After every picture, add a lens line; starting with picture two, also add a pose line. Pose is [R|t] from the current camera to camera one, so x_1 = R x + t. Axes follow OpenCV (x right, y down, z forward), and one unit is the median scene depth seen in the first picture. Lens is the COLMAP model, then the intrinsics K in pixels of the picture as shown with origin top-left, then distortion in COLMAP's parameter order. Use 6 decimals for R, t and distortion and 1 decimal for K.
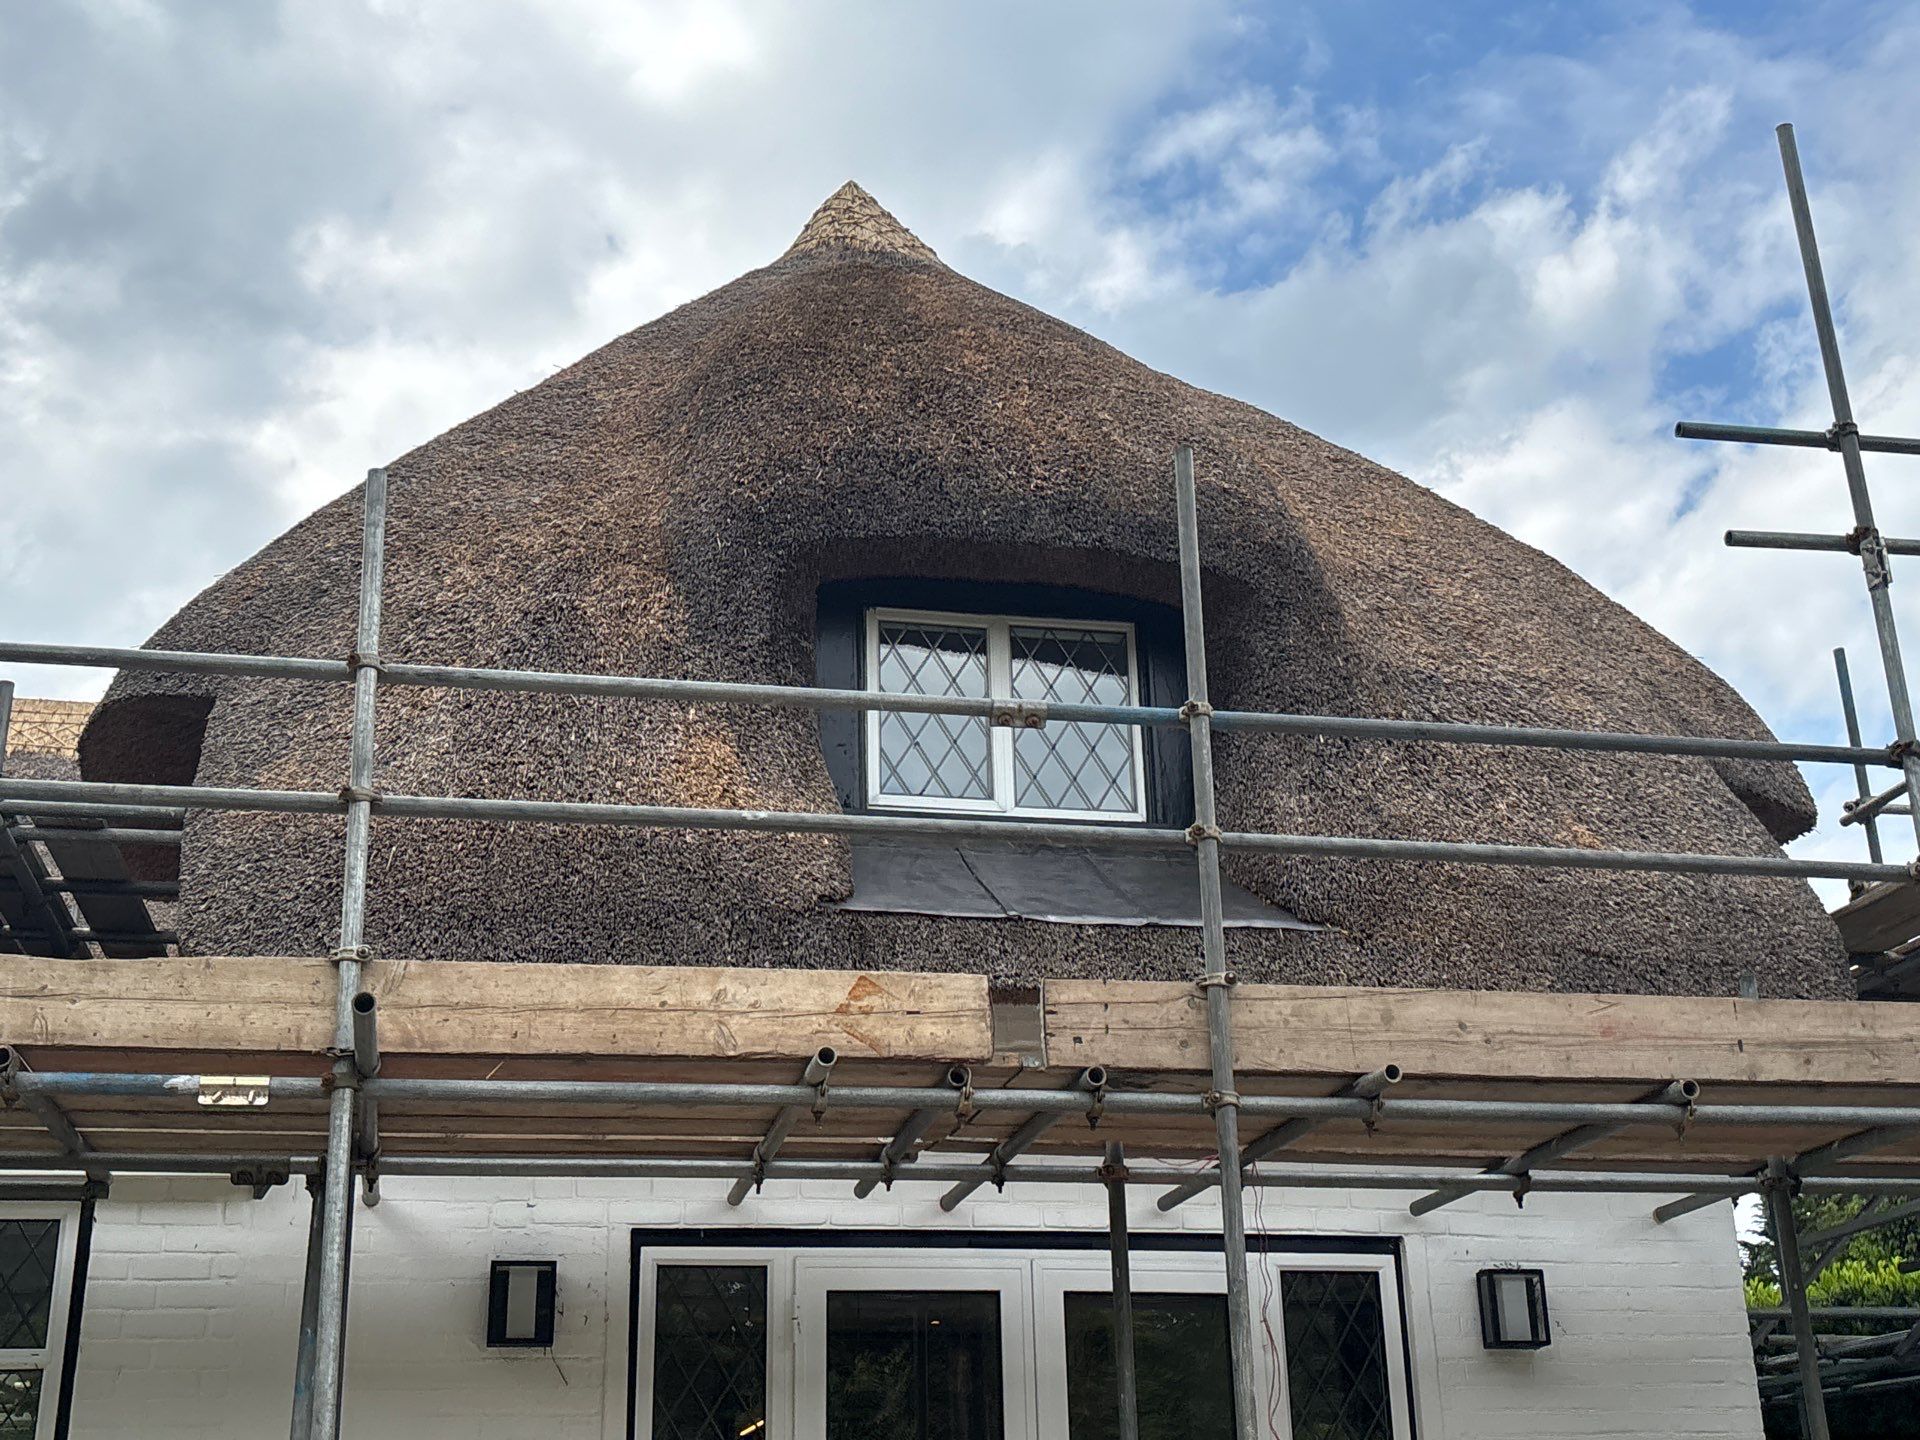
lens RADIAL K [[2250.1, 0, 960.0], [0, 2250.1, 720.0], [0, 0, 1]] dist [0.089865, -0.016150]
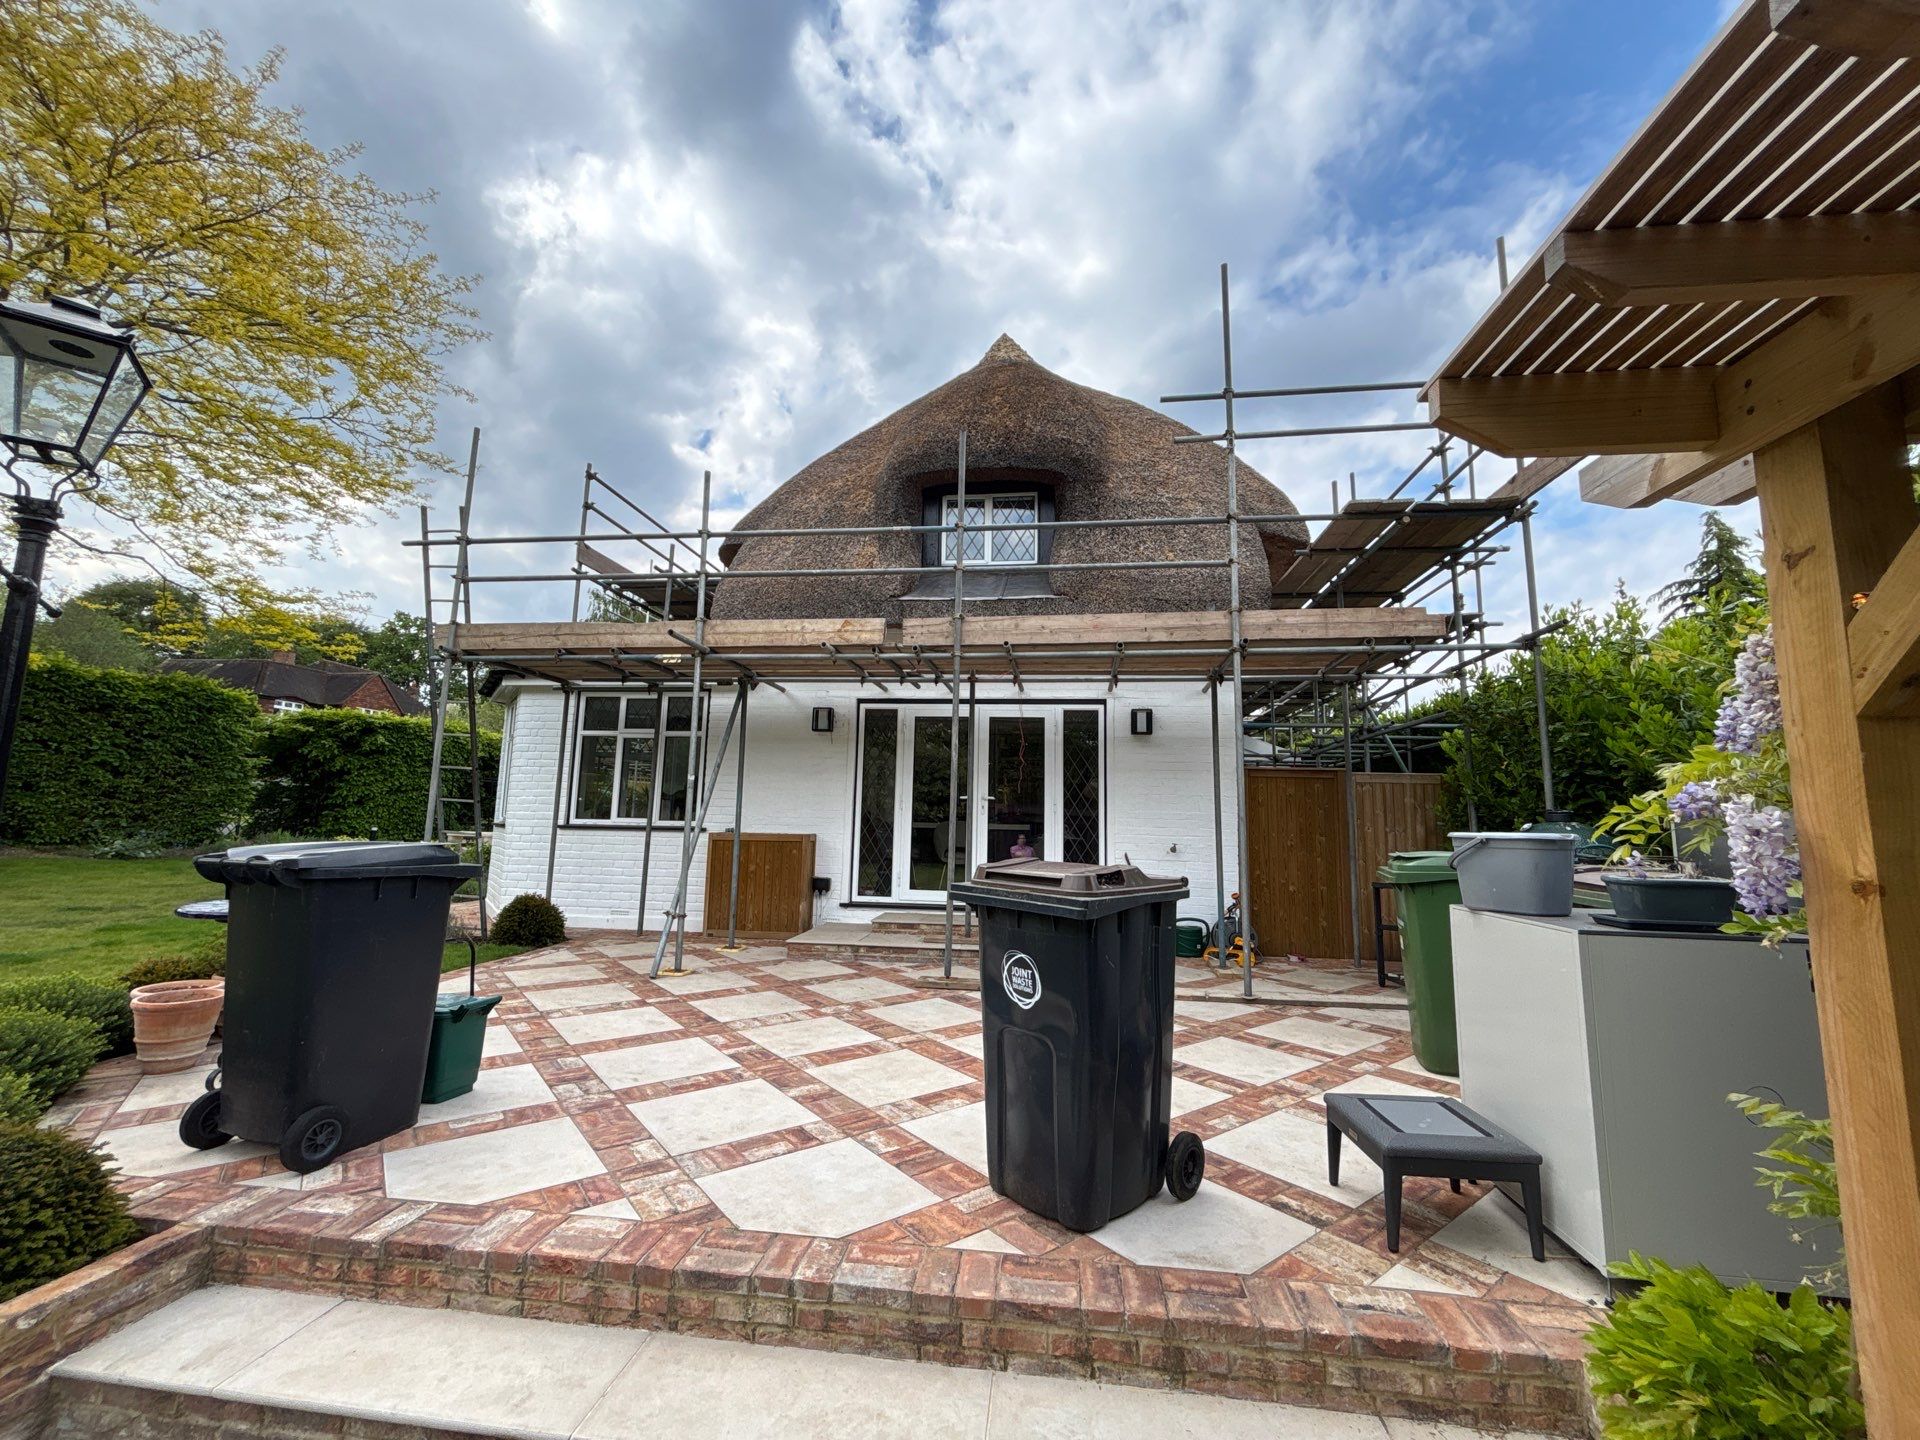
lens RADIAL K [[768.2, 0, 960.0], [0, 768.2, 720.0], [0, 0, 1]] dist [0.031995, 0.000003]
pose [[0.941642, -0.000944, -0.336615, 0.369766], [0.080086, 0.971910, 0.221309, 0.016525], [0.326950, -0.235352, 0.915267, 0.006183]]
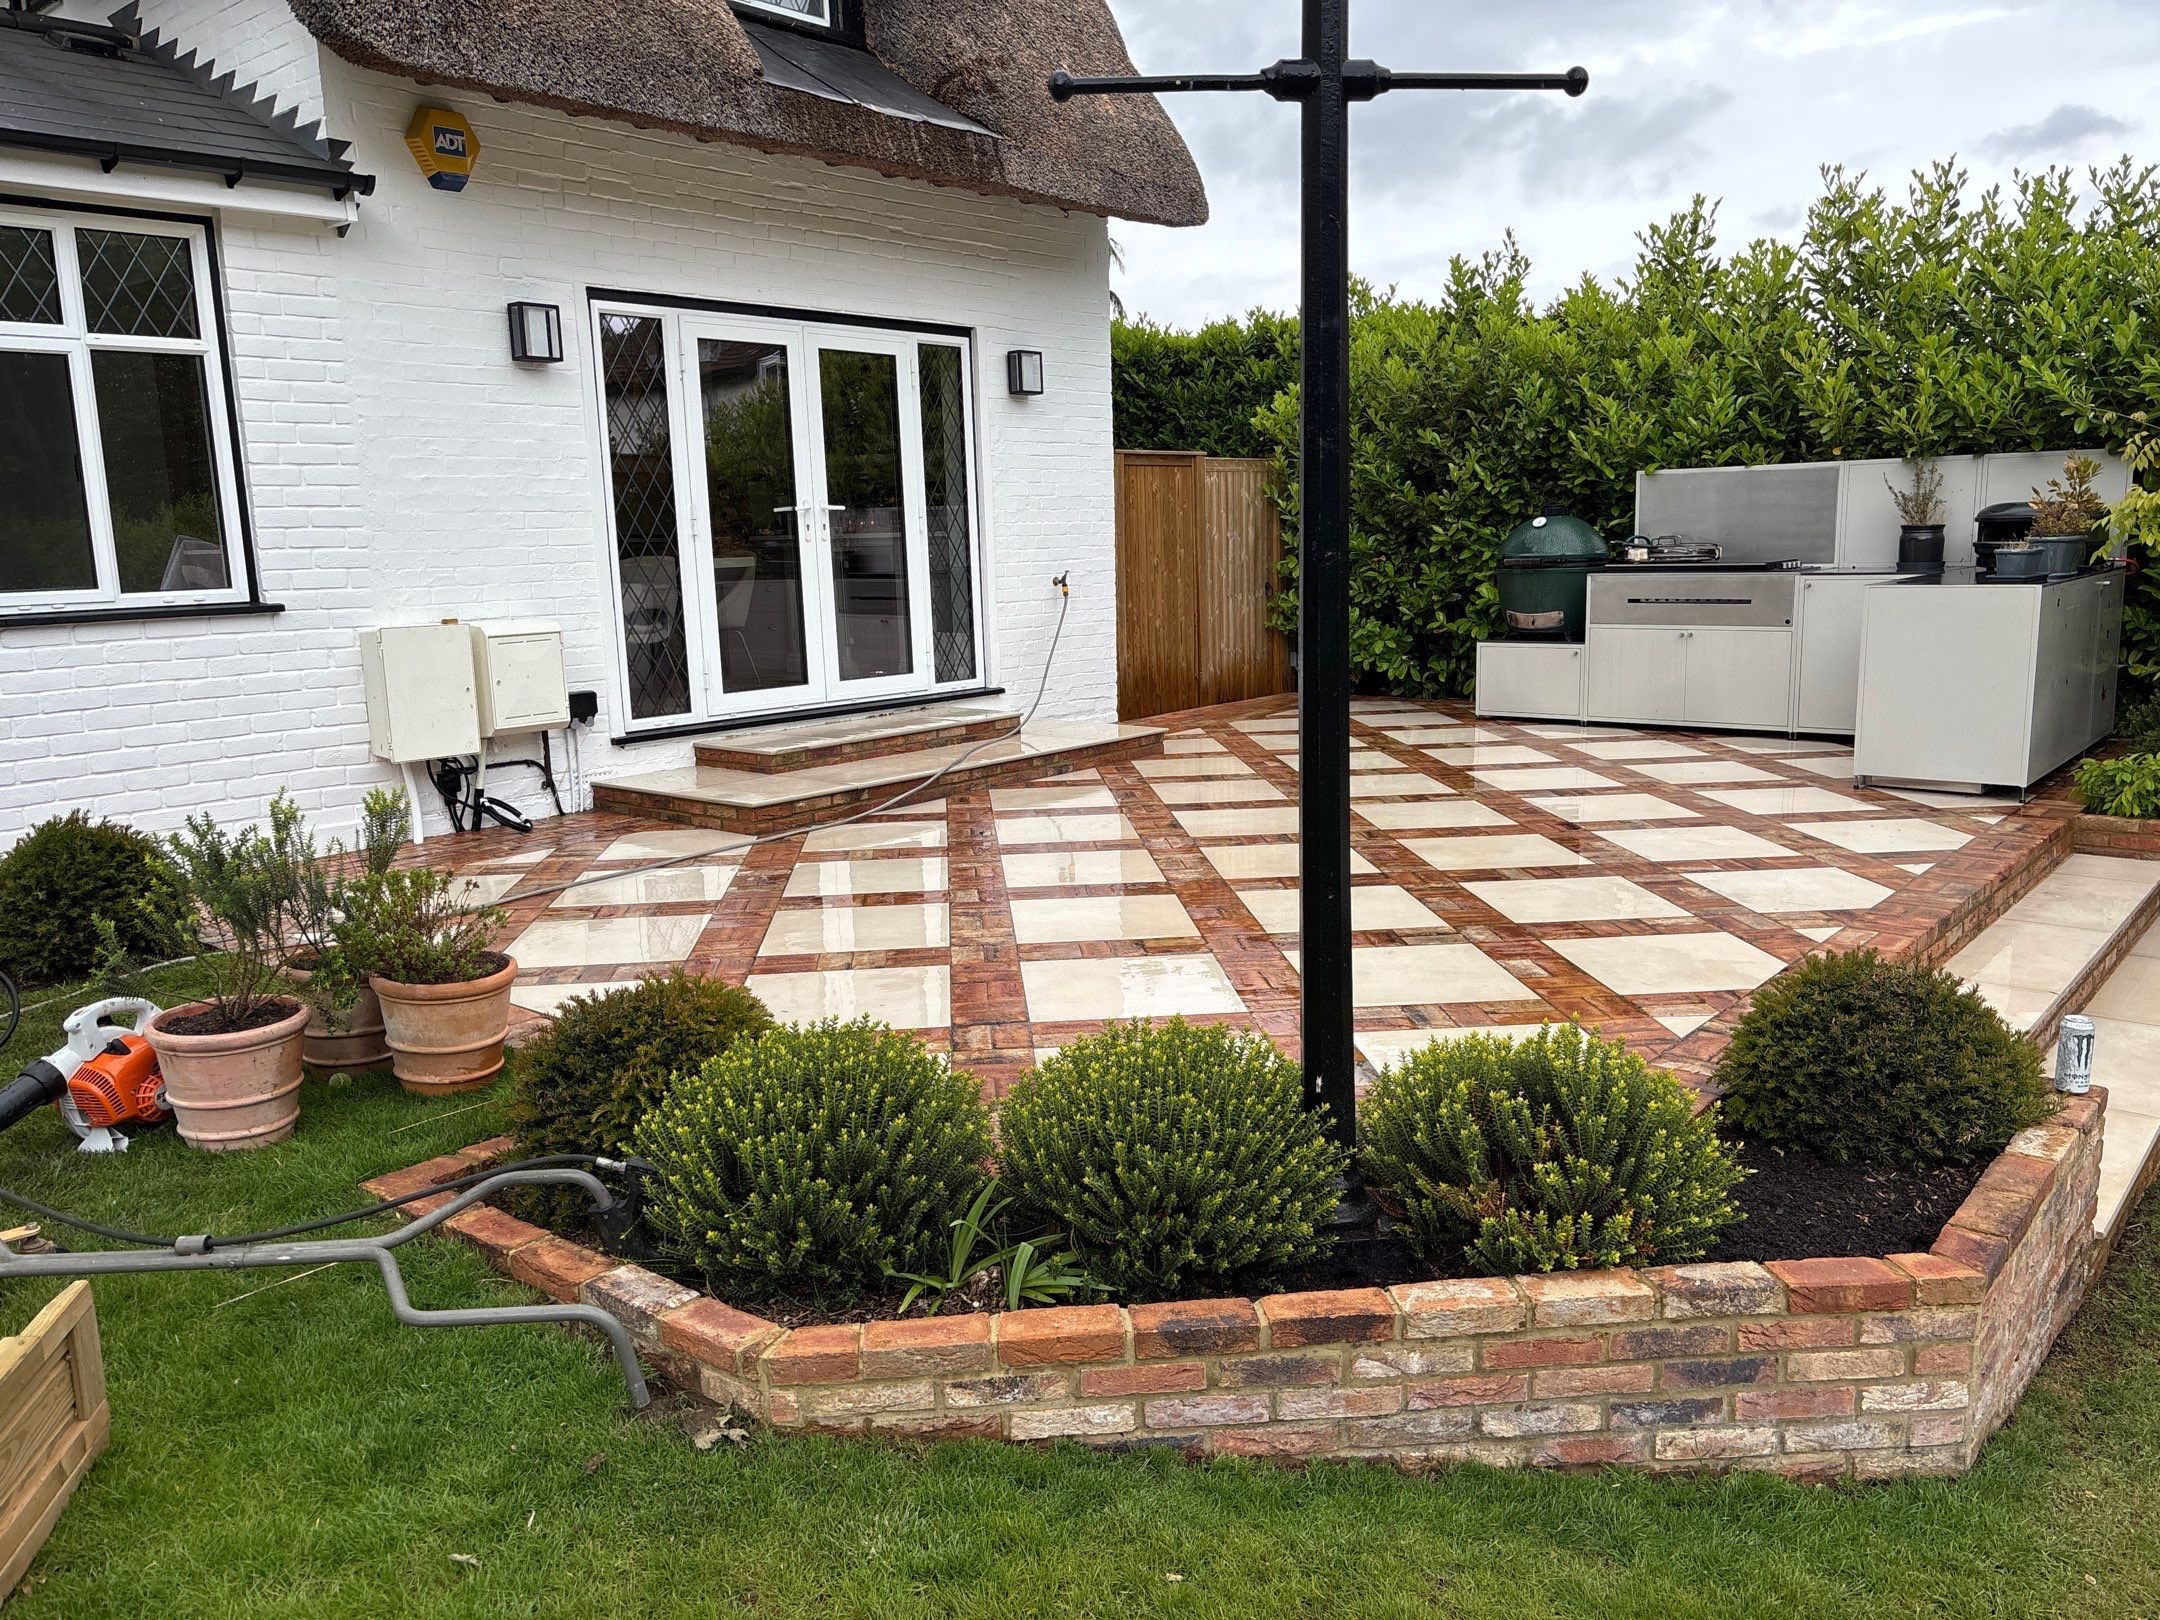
lens RADIAL K [[1611.4, 0, 1080.0], [0, 1611.4, 810.0], [0, 0, 1]] dist [0.070140, -0.137809]
pose [[0.789770, -0.107543, 0.603903, -0.550932], [-0.212125, 0.875886, 0.433390, -0.002822], [-0.575558, -0.470382, 0.668936, -0.048018]]
